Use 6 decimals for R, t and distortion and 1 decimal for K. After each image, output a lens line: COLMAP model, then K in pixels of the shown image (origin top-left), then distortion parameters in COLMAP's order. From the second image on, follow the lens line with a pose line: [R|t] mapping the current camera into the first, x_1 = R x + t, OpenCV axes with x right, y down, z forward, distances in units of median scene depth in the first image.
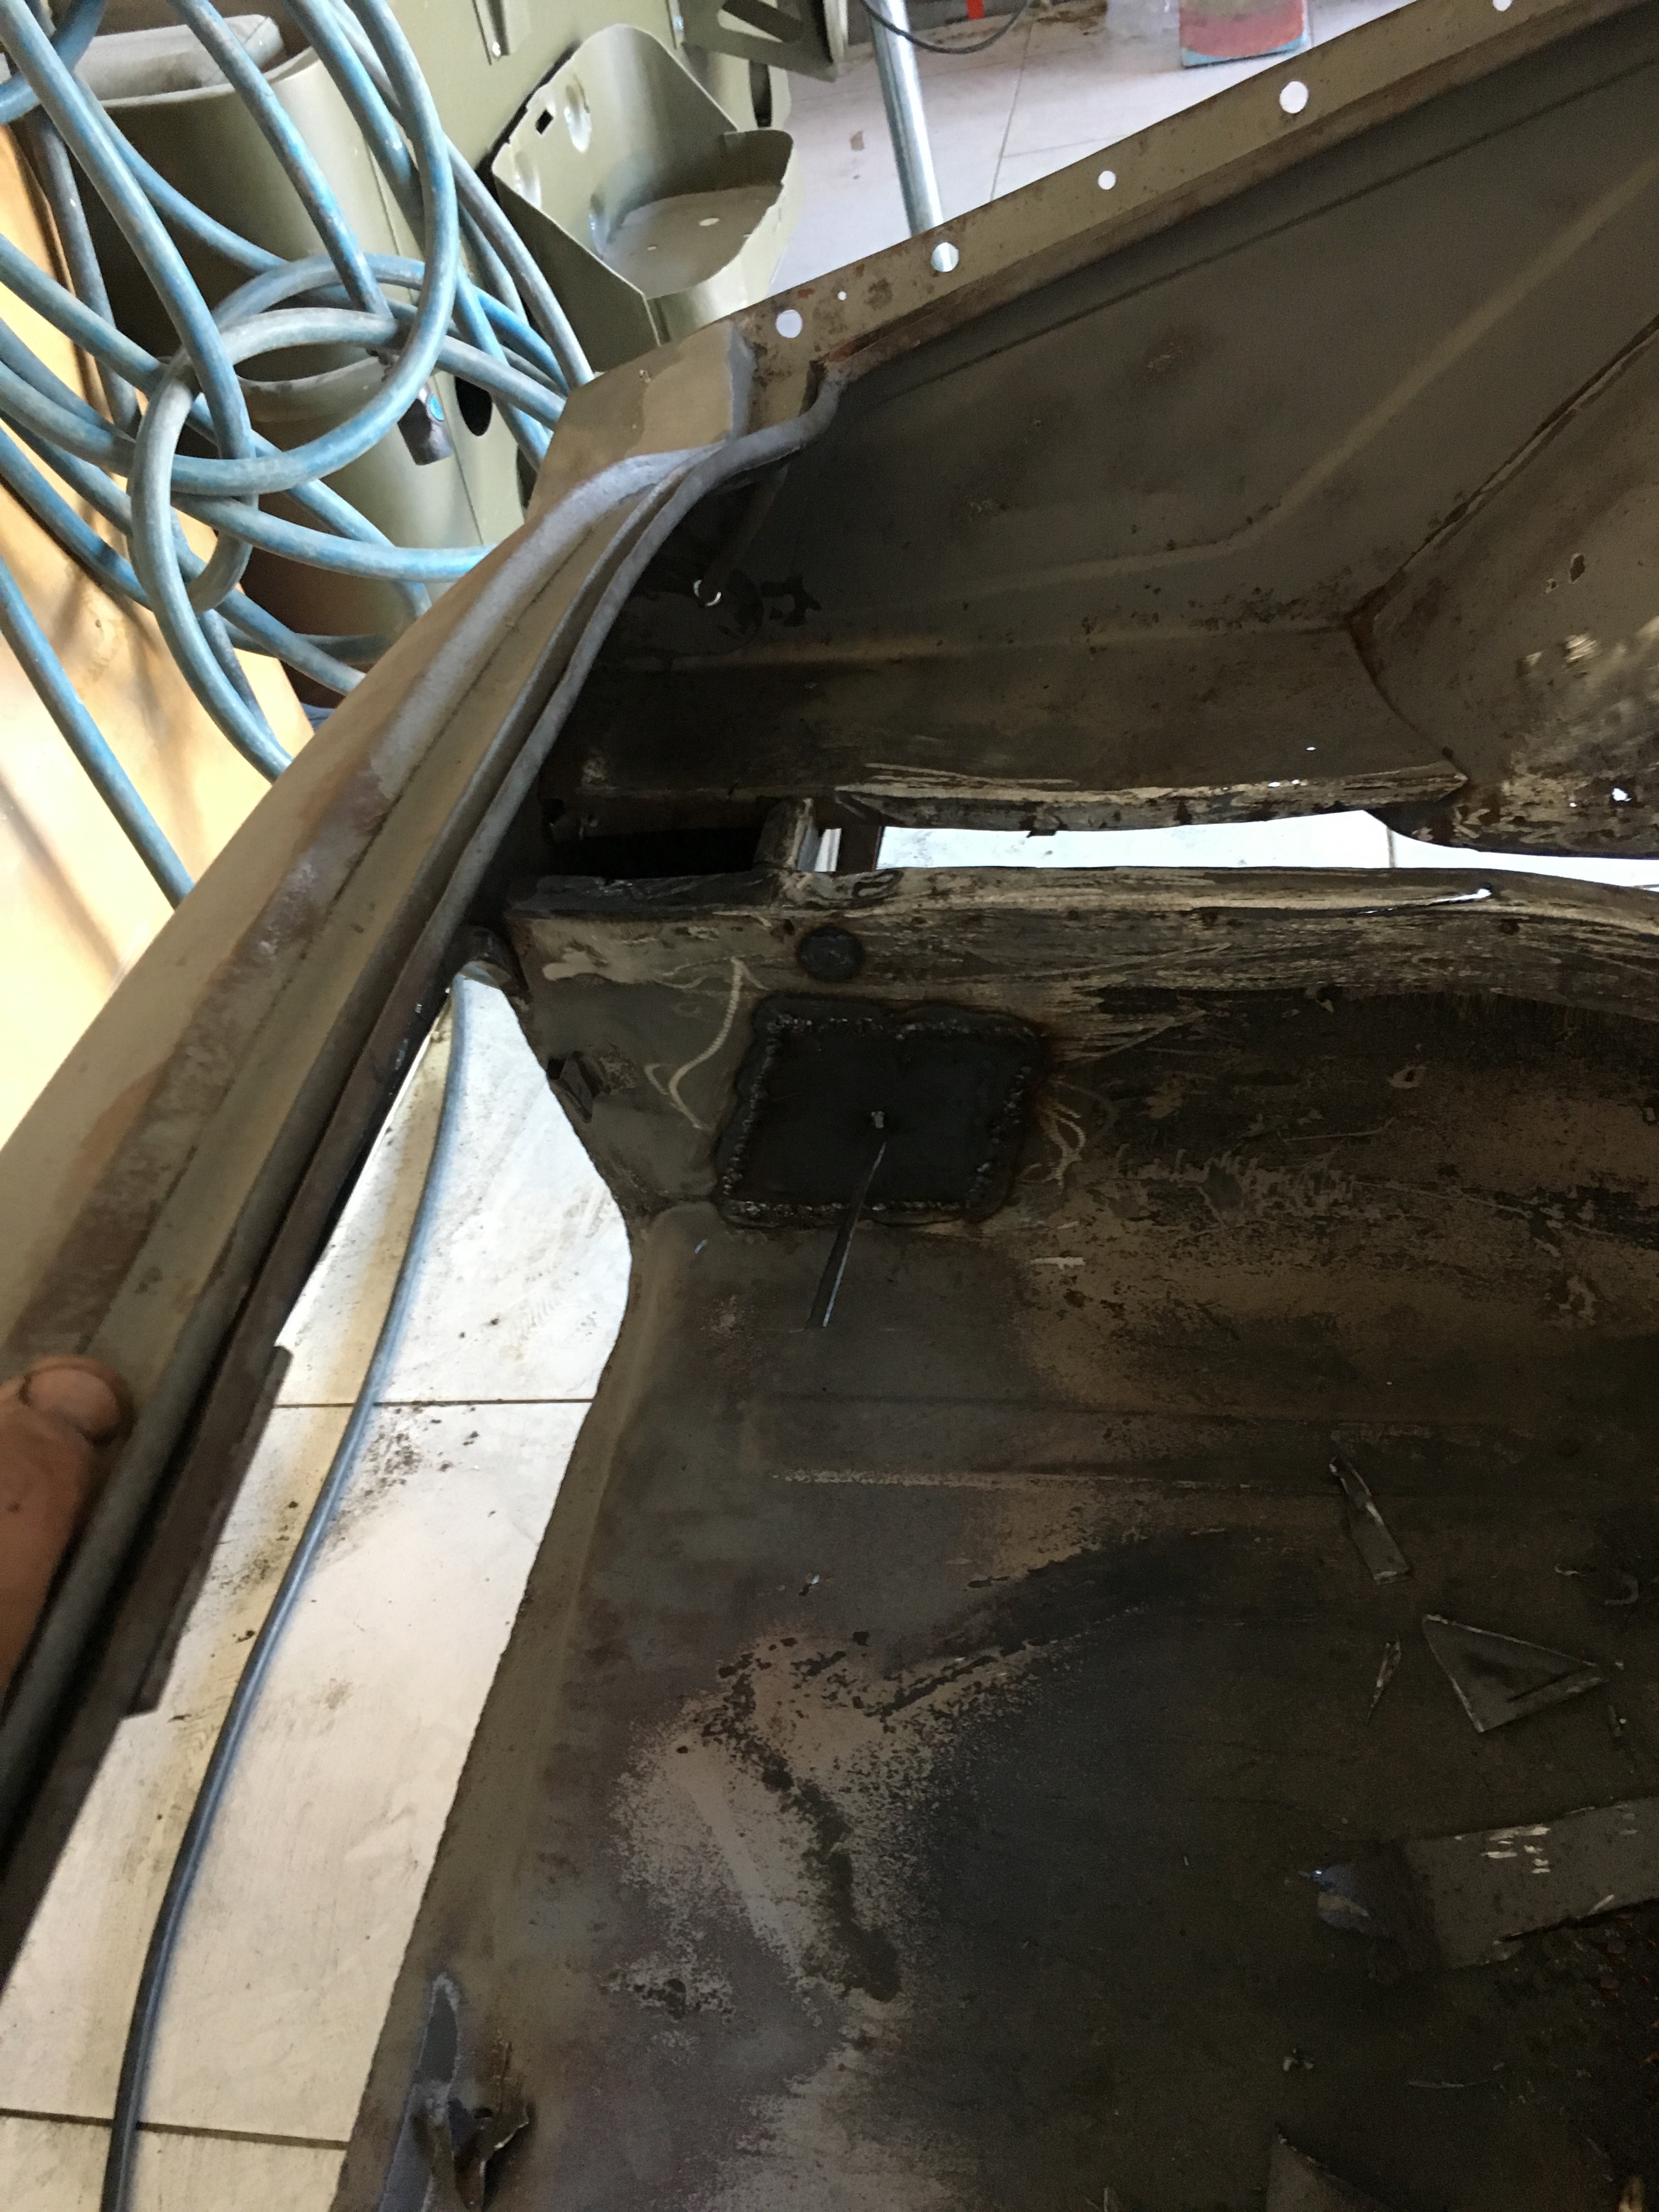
lens RADIAL K [[1902.5, 0, 825.7], [0, 1902.5, 1107.6], [0, 0, 1]] dist [0.083632, -0.090583]
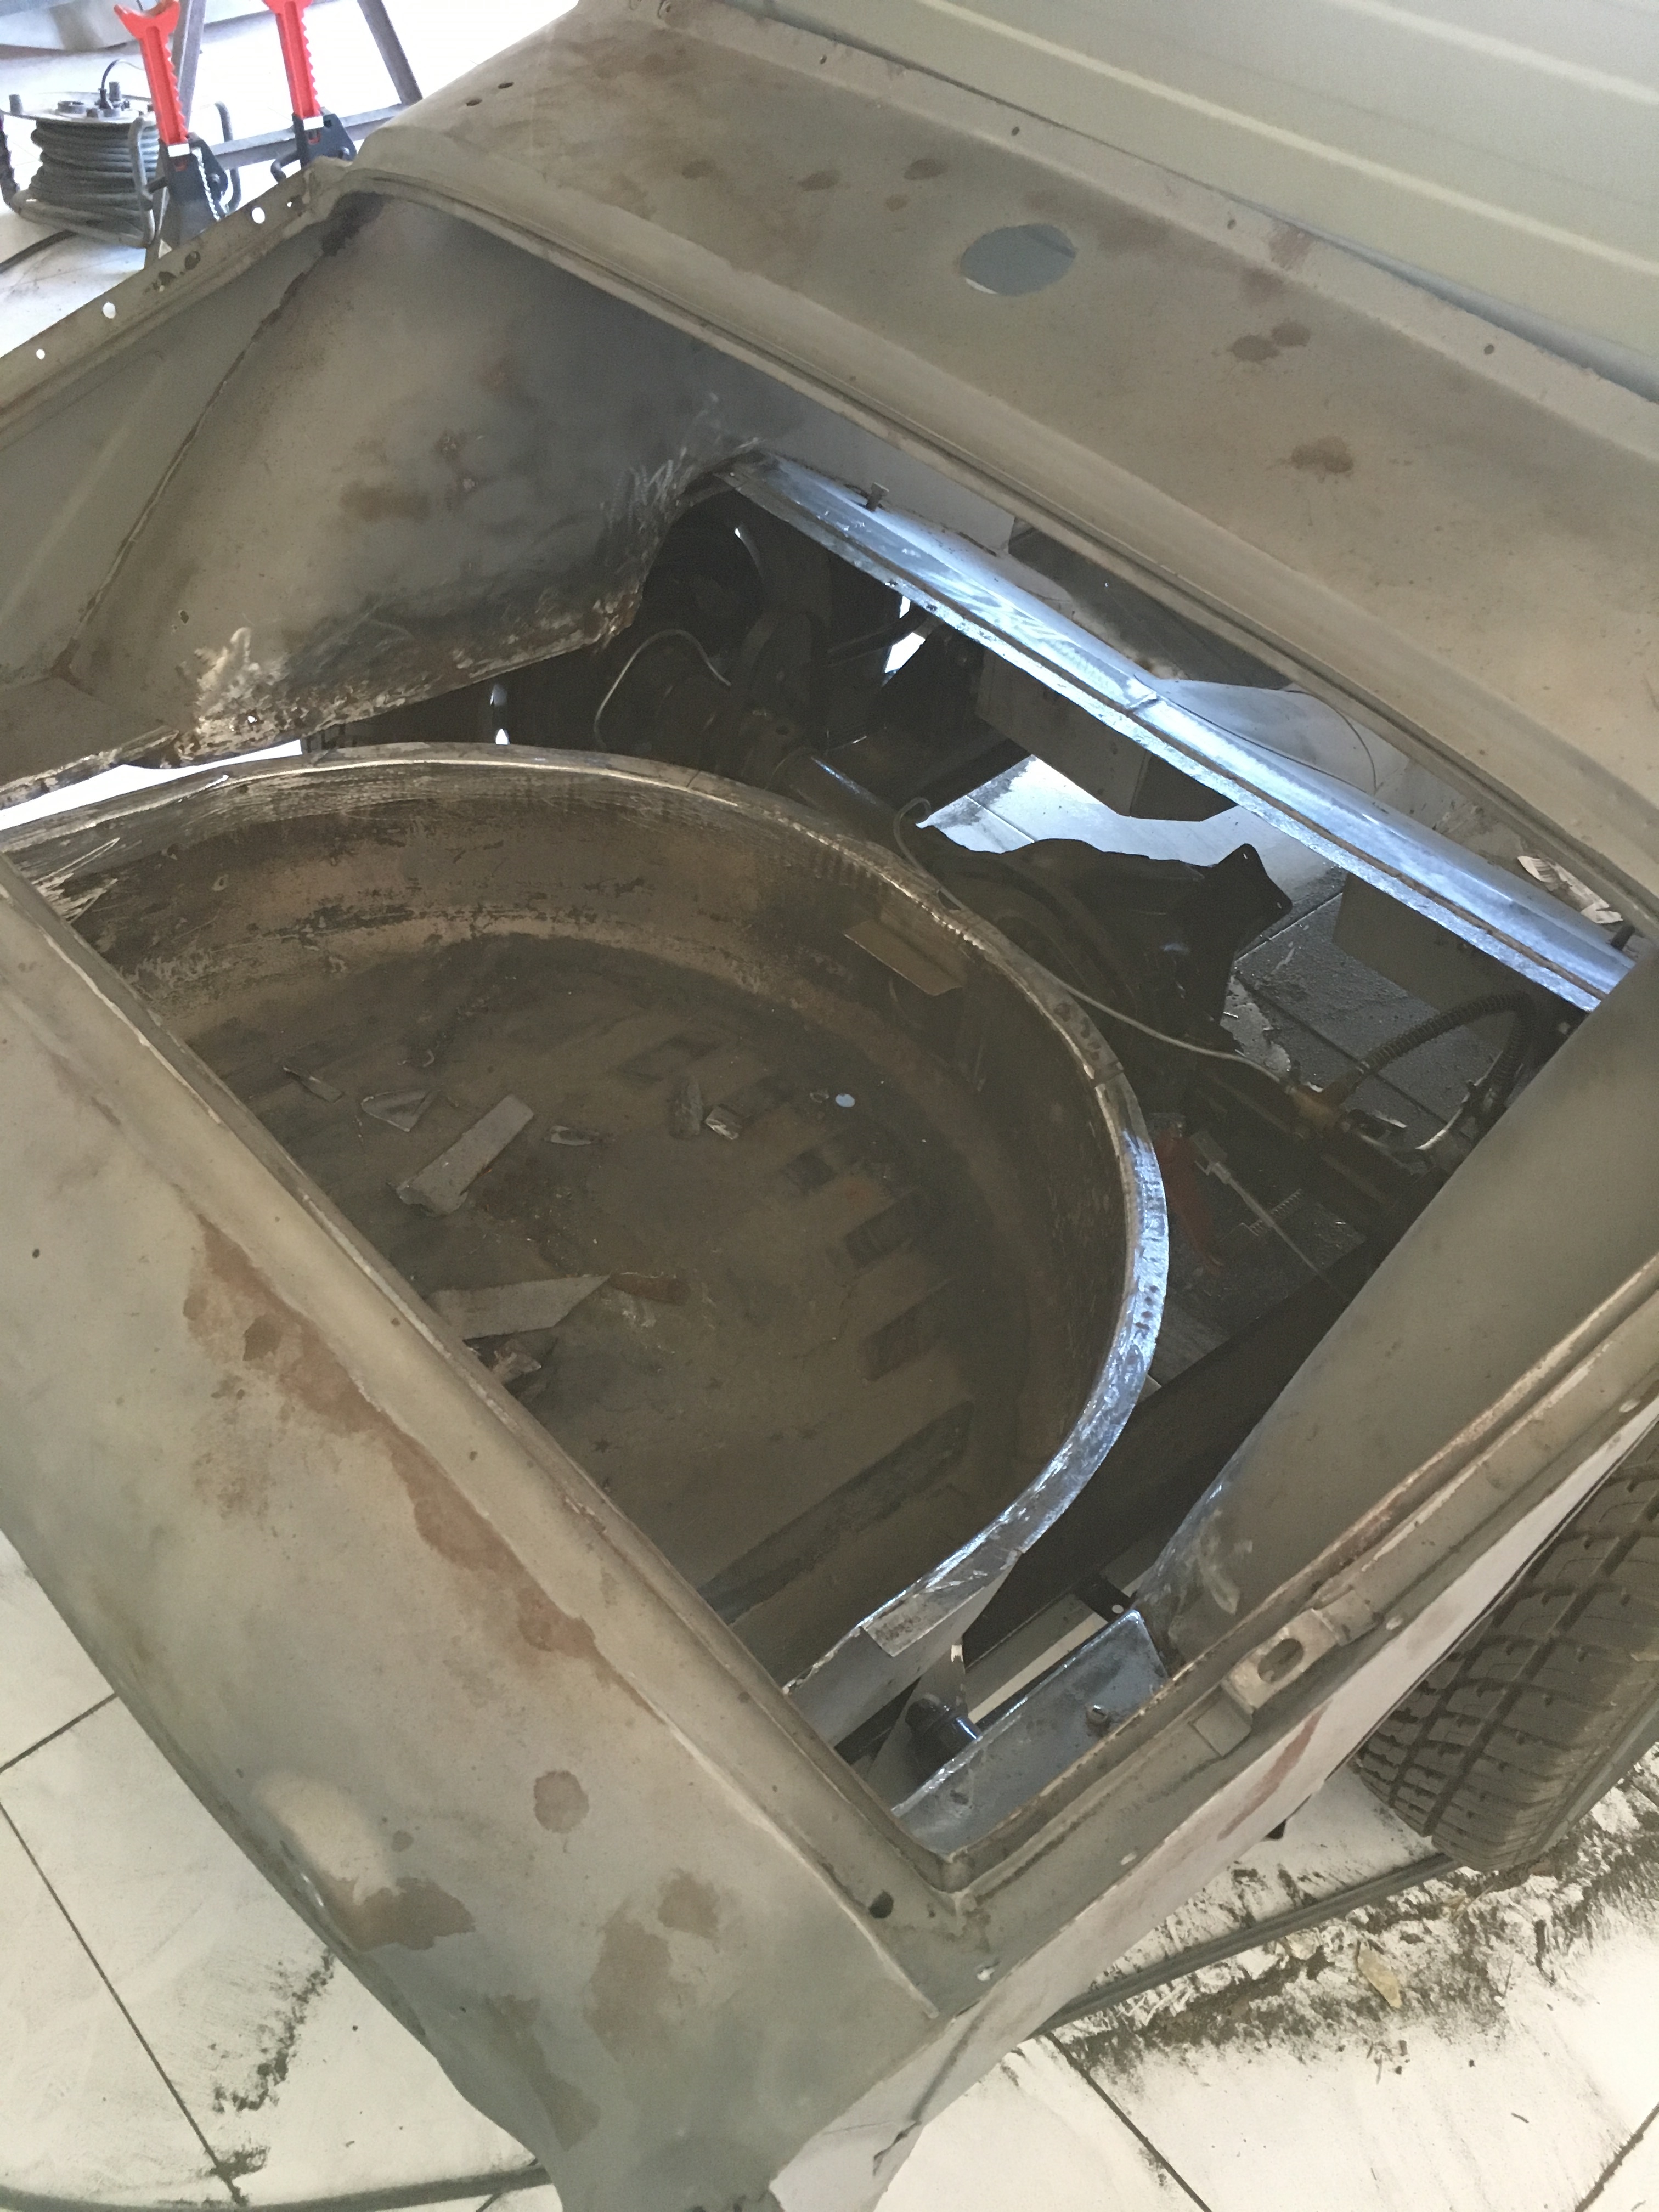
lens RADIAL K [[1902.5, 0, 828.5], [0, 1902.5, 1110.4], [0, 0, 1]] dist [0.083632, -0.090583]
pose [[0.625203, -0.378136, 0.682741, -0.714396], [0.393795, 0.908109, 0.142349, 0.156670], [-0.673830, 0.179863, 0.716660, -0.754034]]
